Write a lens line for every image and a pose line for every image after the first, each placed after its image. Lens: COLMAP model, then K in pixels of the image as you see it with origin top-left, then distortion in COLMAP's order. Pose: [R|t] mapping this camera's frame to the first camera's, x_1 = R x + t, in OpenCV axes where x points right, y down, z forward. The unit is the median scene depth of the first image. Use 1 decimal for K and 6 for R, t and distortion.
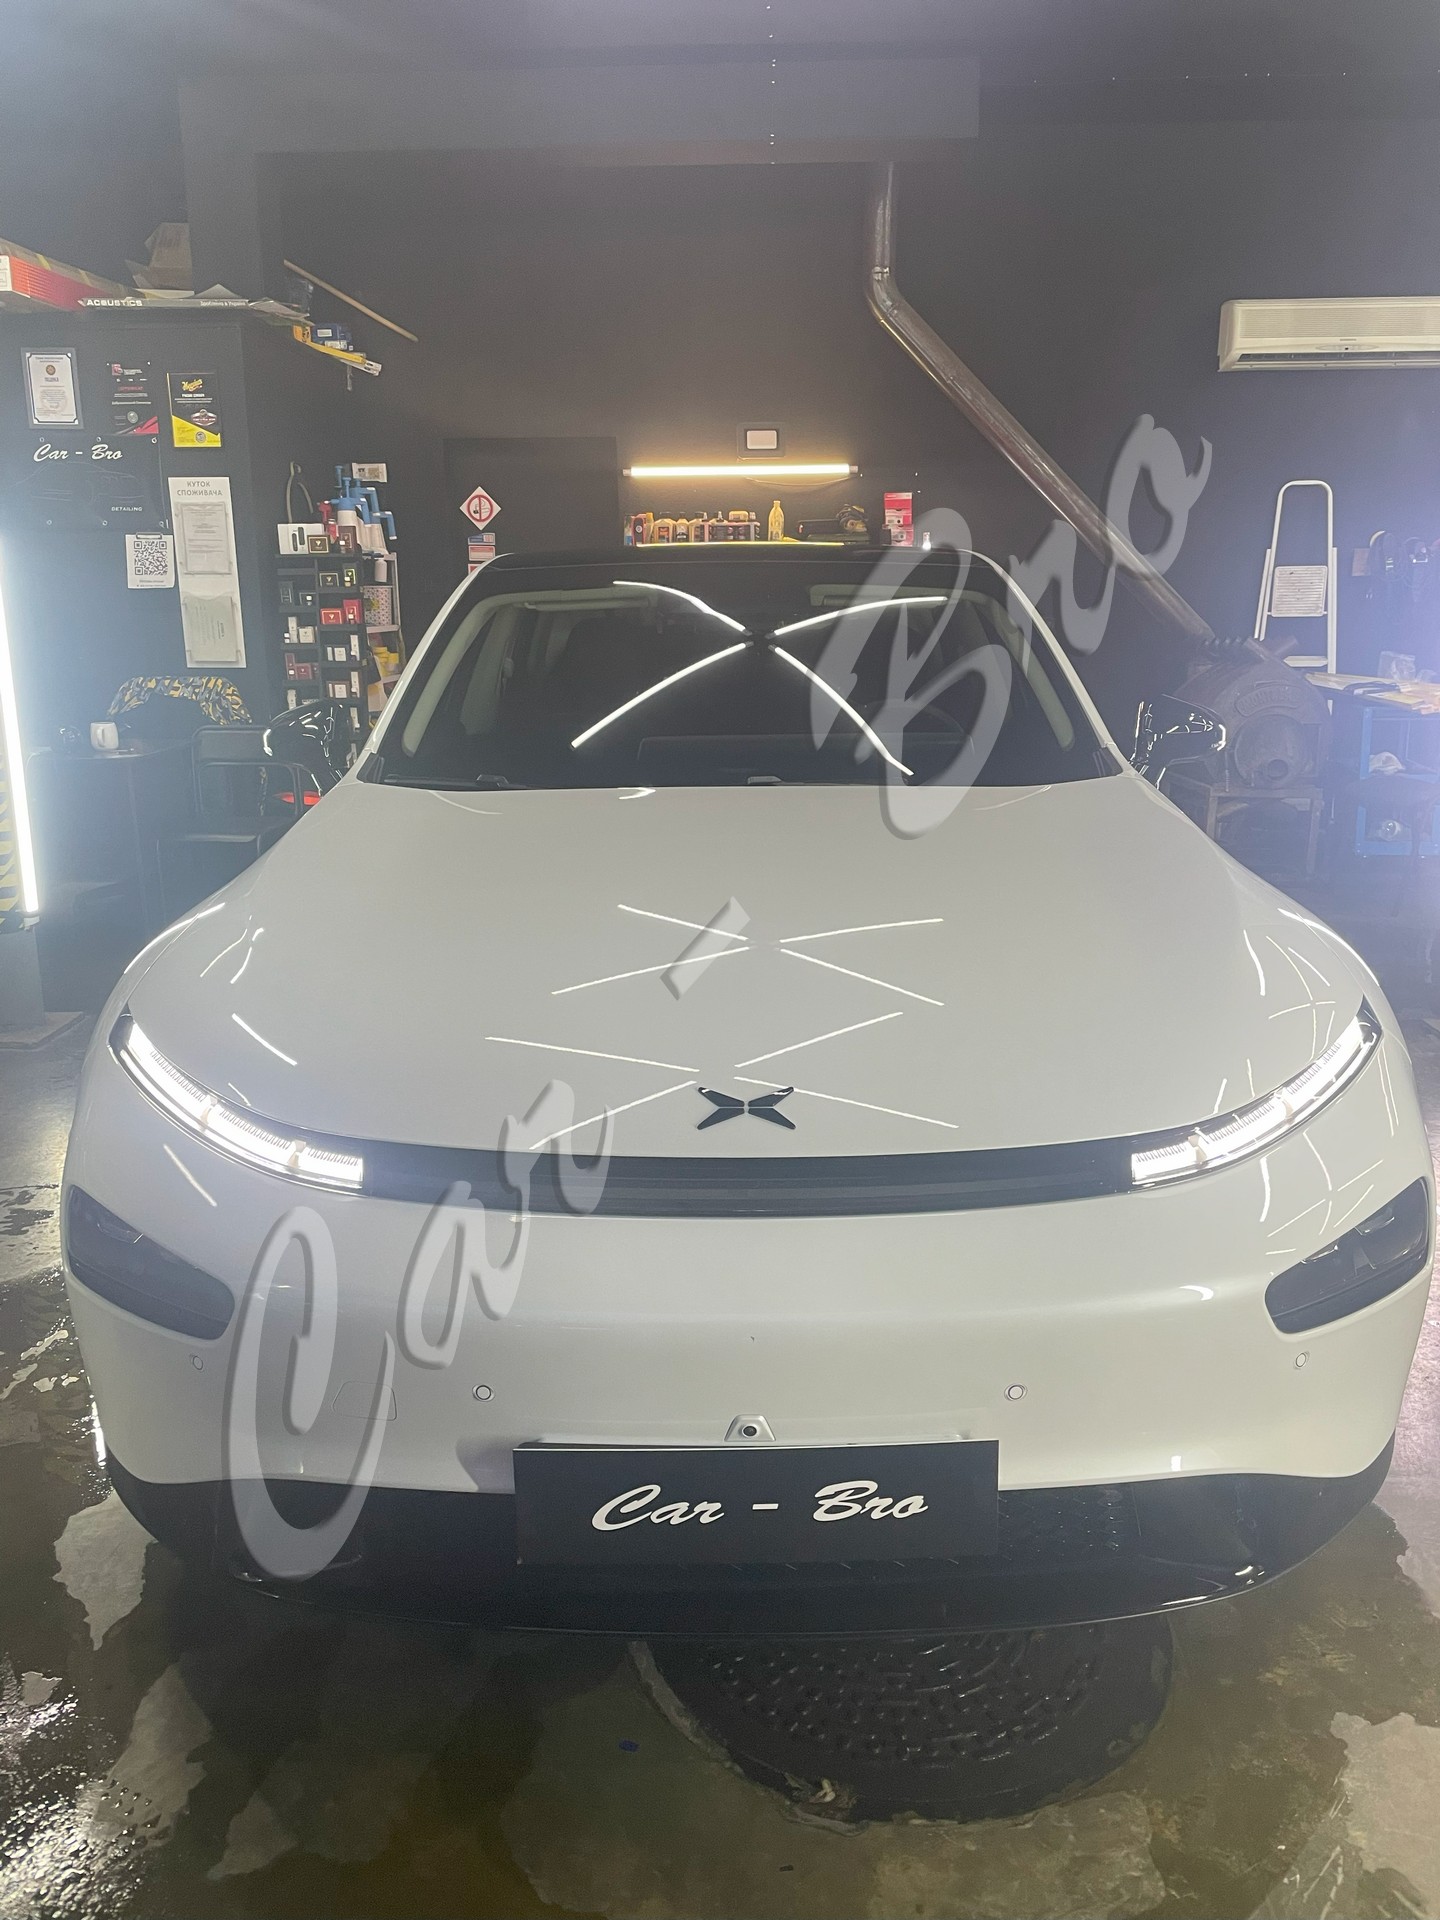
lens RADIAL K [[1472.4, 0, 720.0], [0, 1472.4, 960.0], [0, 0, 1]] dist [0.104794, -0.130262]
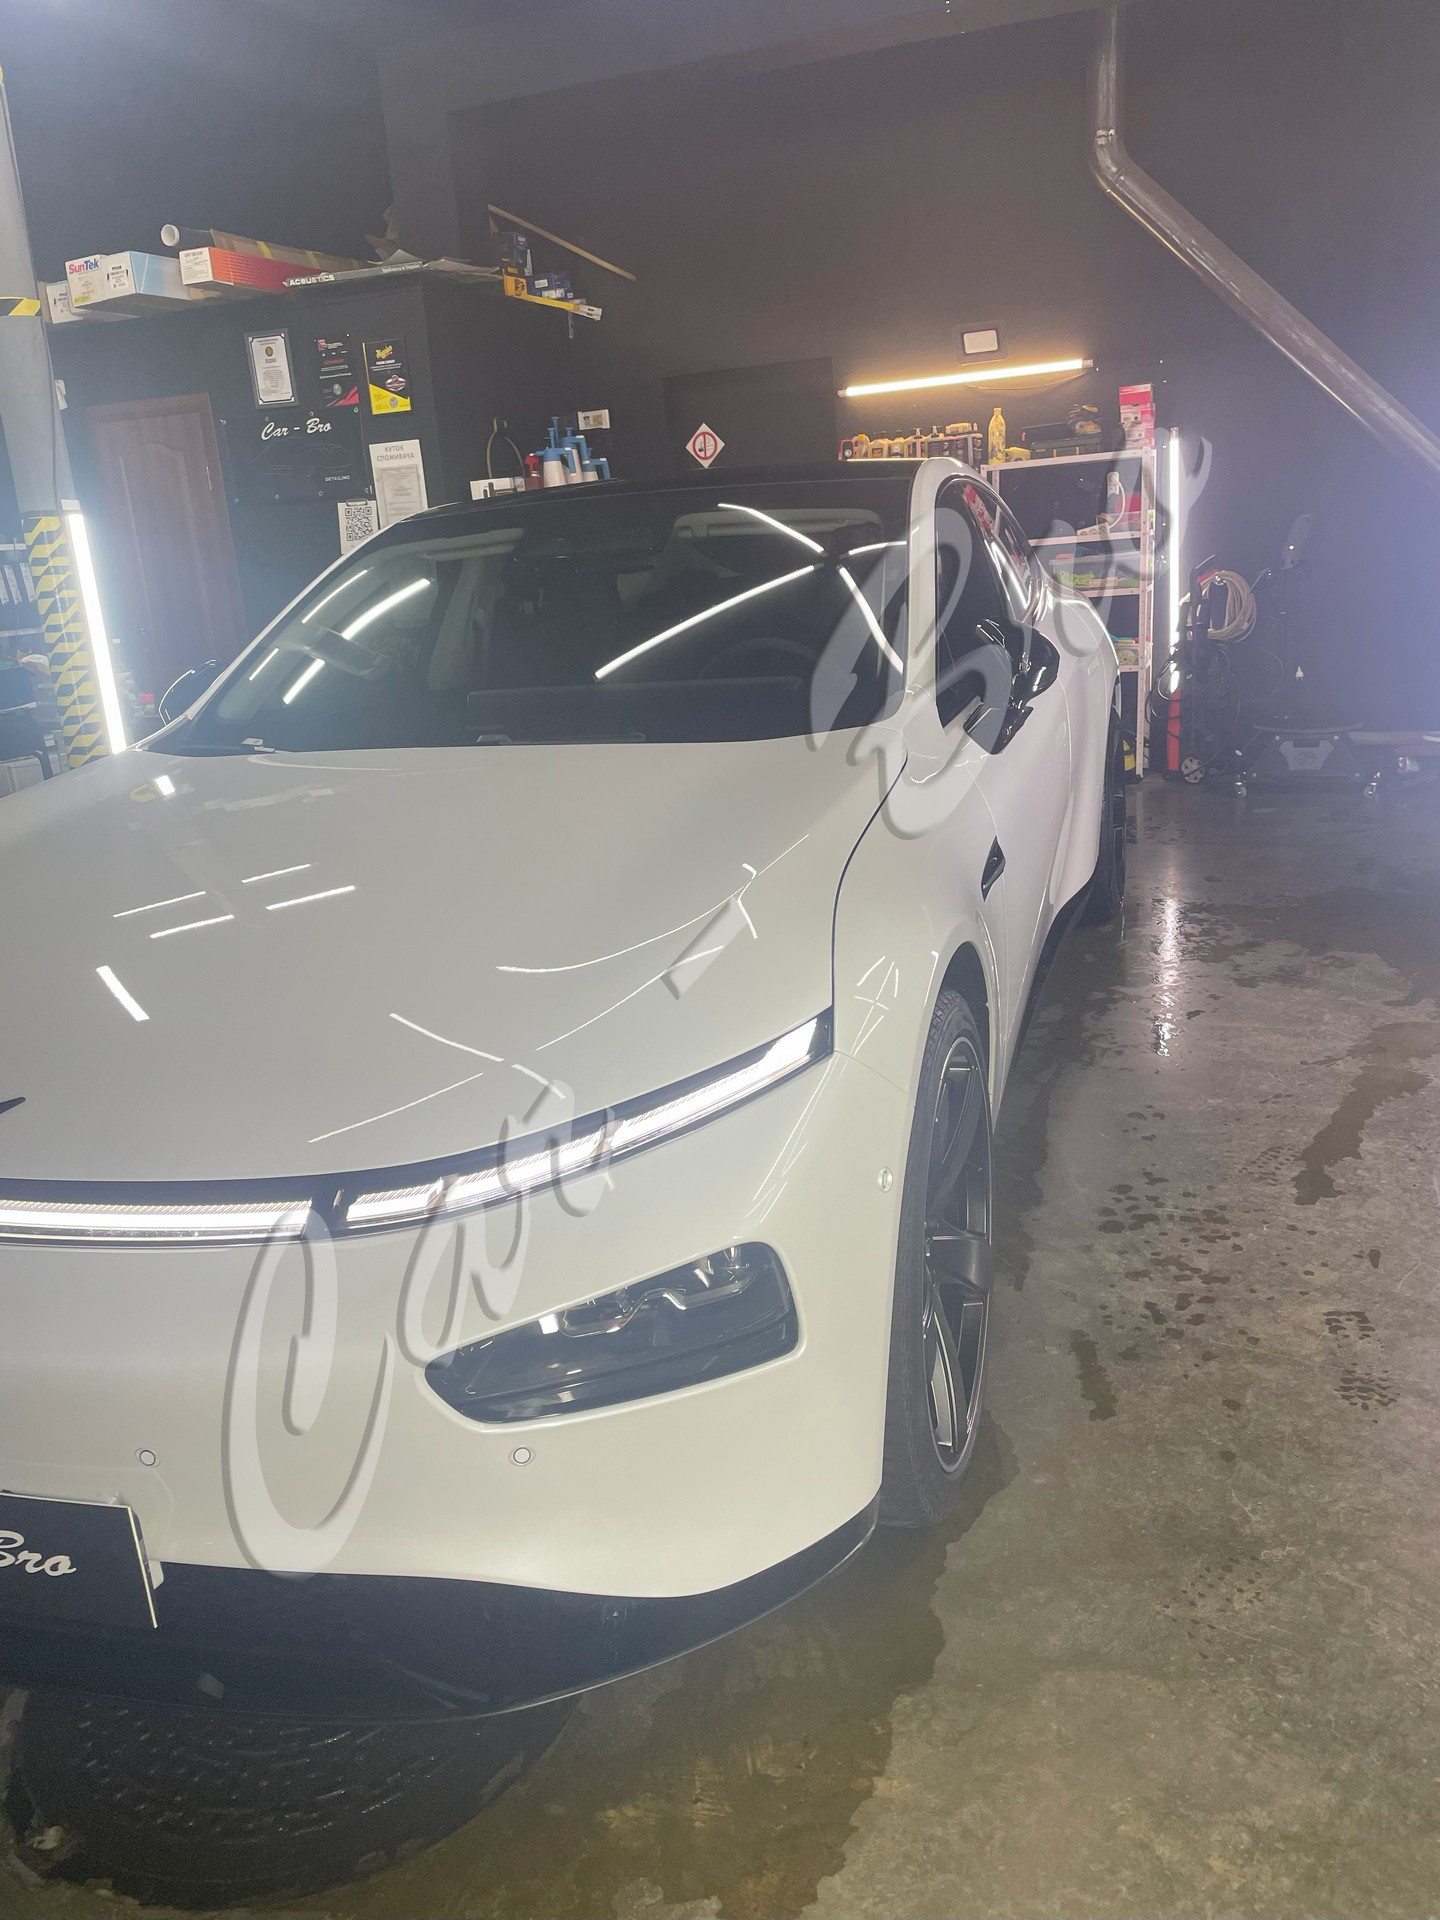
lens RADIAL K [[1472.4, 0, 720.0], [0, 1472.4, 960.0], [0, 0, 1]] dist [0.104794, -0.130262]
pose [[0.945797, 0.027169, -0.323620, 0.206863], [-0.012695, 0.998826, 0.046754, -0.012802], [0.324510, -0.040112, 0.945031, 0.073429]]
